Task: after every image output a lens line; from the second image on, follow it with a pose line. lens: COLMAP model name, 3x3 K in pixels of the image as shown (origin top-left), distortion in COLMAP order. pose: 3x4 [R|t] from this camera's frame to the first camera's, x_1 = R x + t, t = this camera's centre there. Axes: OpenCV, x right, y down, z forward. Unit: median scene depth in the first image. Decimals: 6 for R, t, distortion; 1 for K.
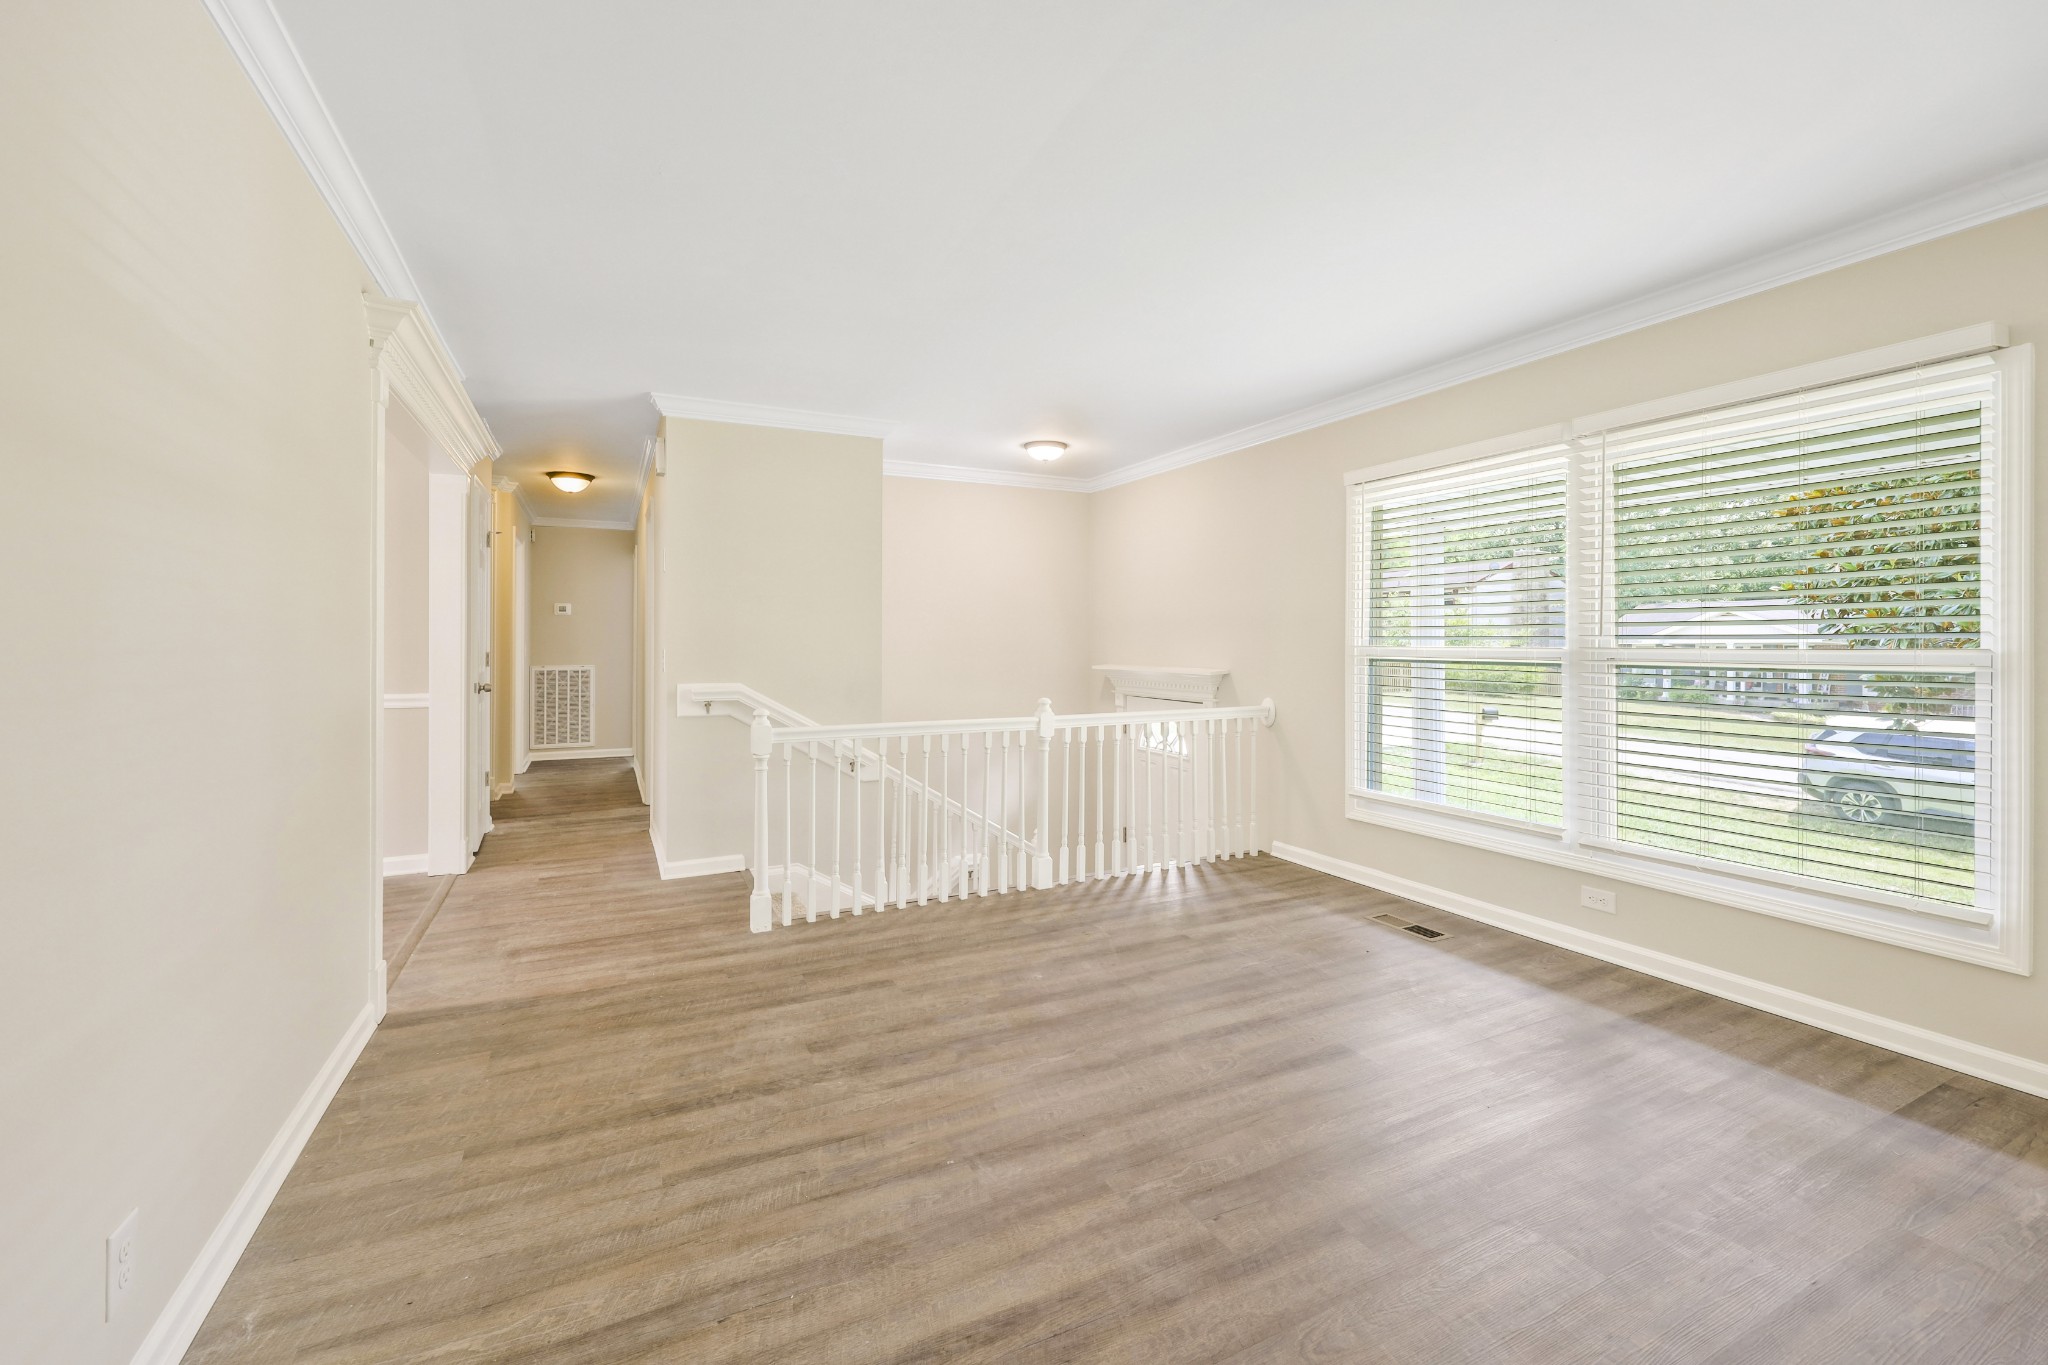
lens RADIAL K [[849.6, 0, 1009.2], [0, 849.6, 635.6], [0, 0, 1]] dist [-0.002248, 0.000197]
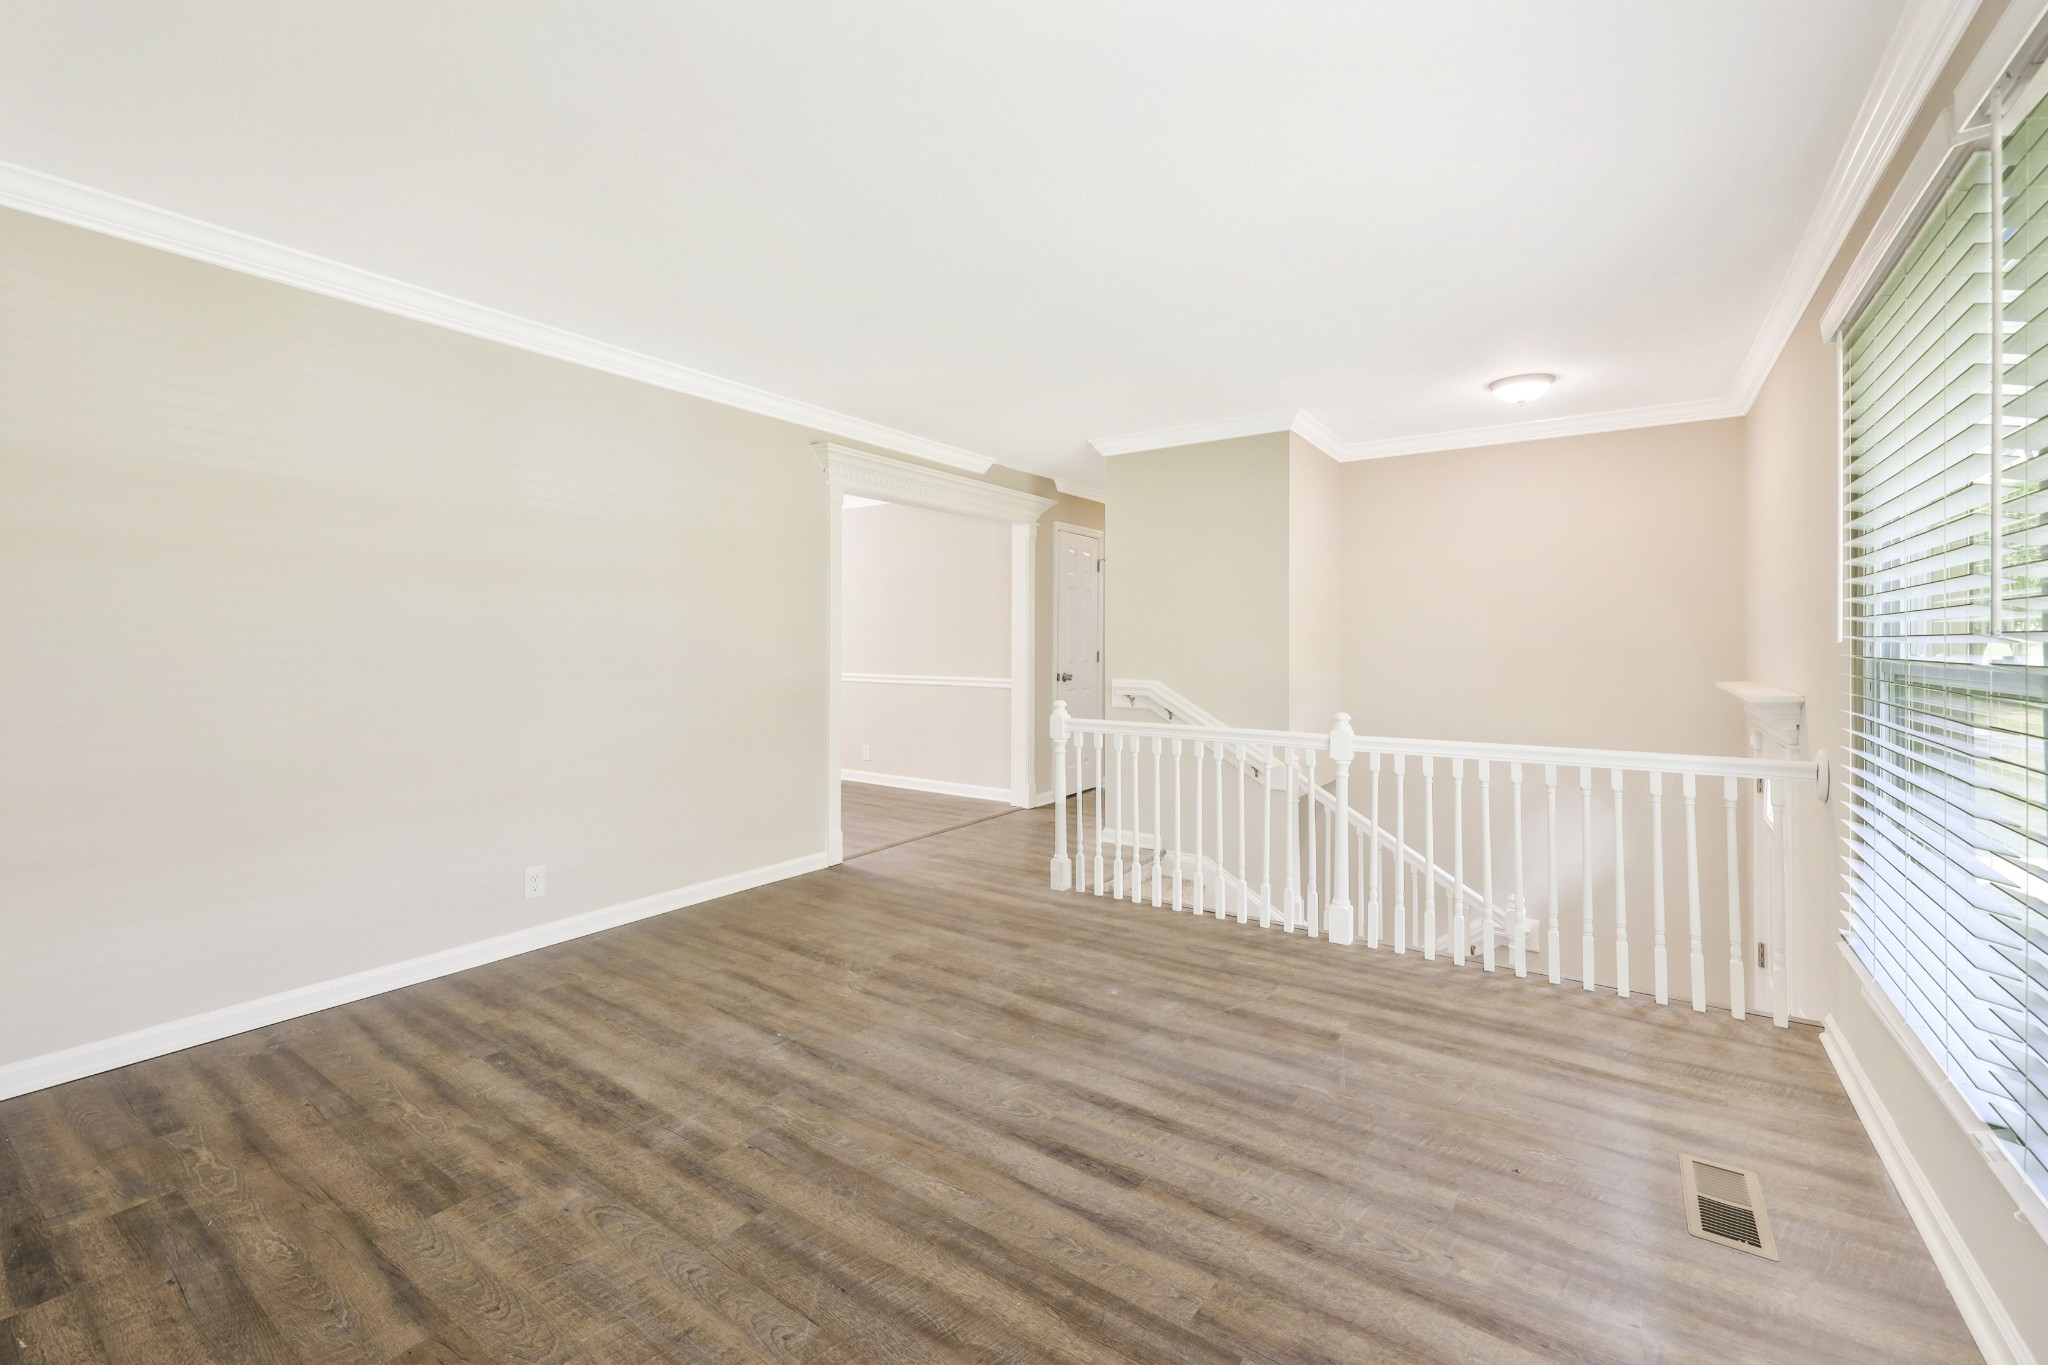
lens RADIAL K [[849.6, 0, 1015.6], [0, 849.6, 638.3], [0, 0, 1]] dist [-0.002248, 0.000197]
pose [[0.487991, -0.002137, -0.872846, 0.856957], [0.000584, 0.999998, -0.002121, 0.004177], [0.872849, 0.000525, 0.487991, 0.457642]]
